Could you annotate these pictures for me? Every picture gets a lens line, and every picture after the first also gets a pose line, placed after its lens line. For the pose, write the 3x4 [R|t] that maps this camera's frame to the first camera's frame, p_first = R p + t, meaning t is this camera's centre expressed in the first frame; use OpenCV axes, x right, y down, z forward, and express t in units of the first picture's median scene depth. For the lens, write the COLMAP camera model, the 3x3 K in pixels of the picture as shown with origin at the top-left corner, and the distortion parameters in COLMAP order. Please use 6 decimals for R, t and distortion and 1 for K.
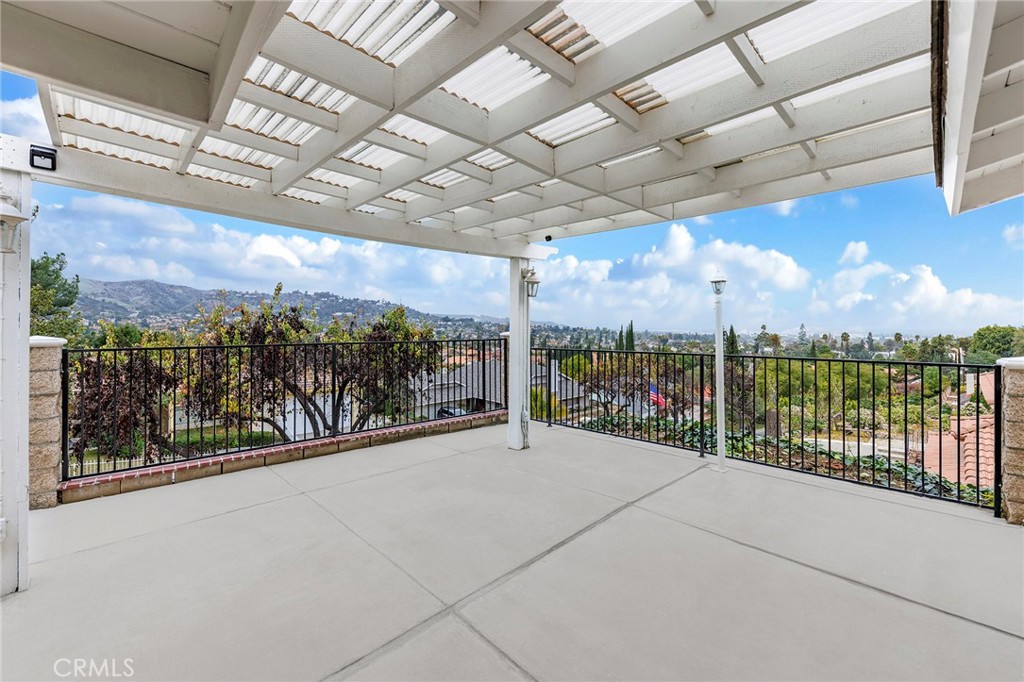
lens RADIAL K [[411.5, 0, 557.4], [0, 411.5, 323.3], [0, 0, 1]] dist [0.002789, 0.000145]
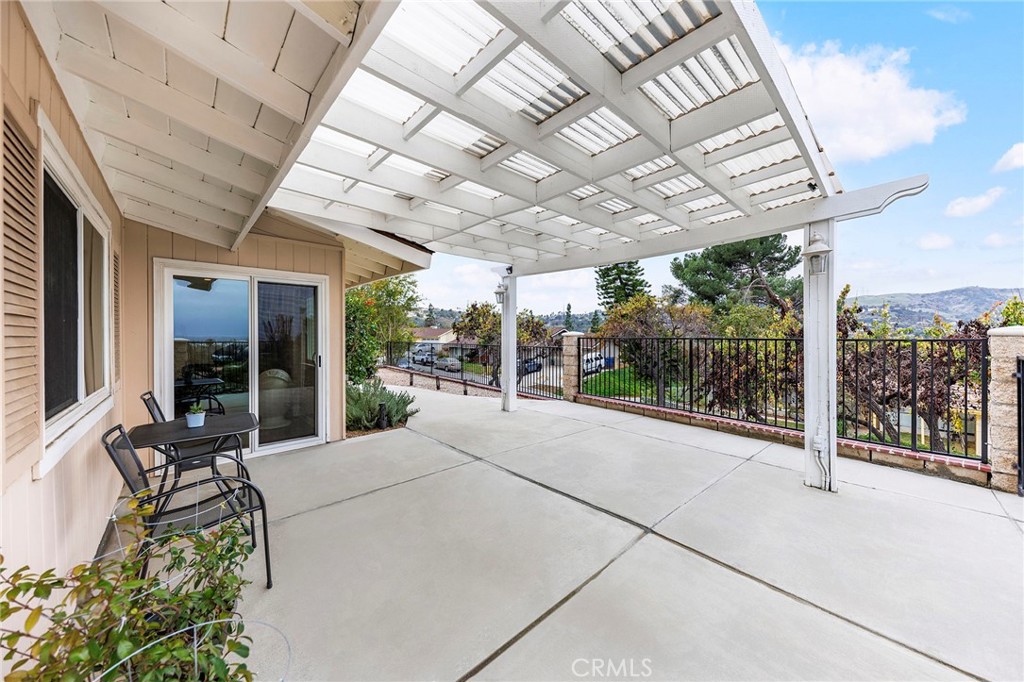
lens RADIAL K [[377.6, 0, 508.3], [0, 377.6, 339.2], [0, 0, 1]] dist [0.002738, -0.000238]
pose [[-0.105433, 0.008155, -0.994393, 0.766295], [0.010435, 0.999920, 0.007094, 0.041994], [0.994372, -0.009628, -0.105510, 0.651489]]
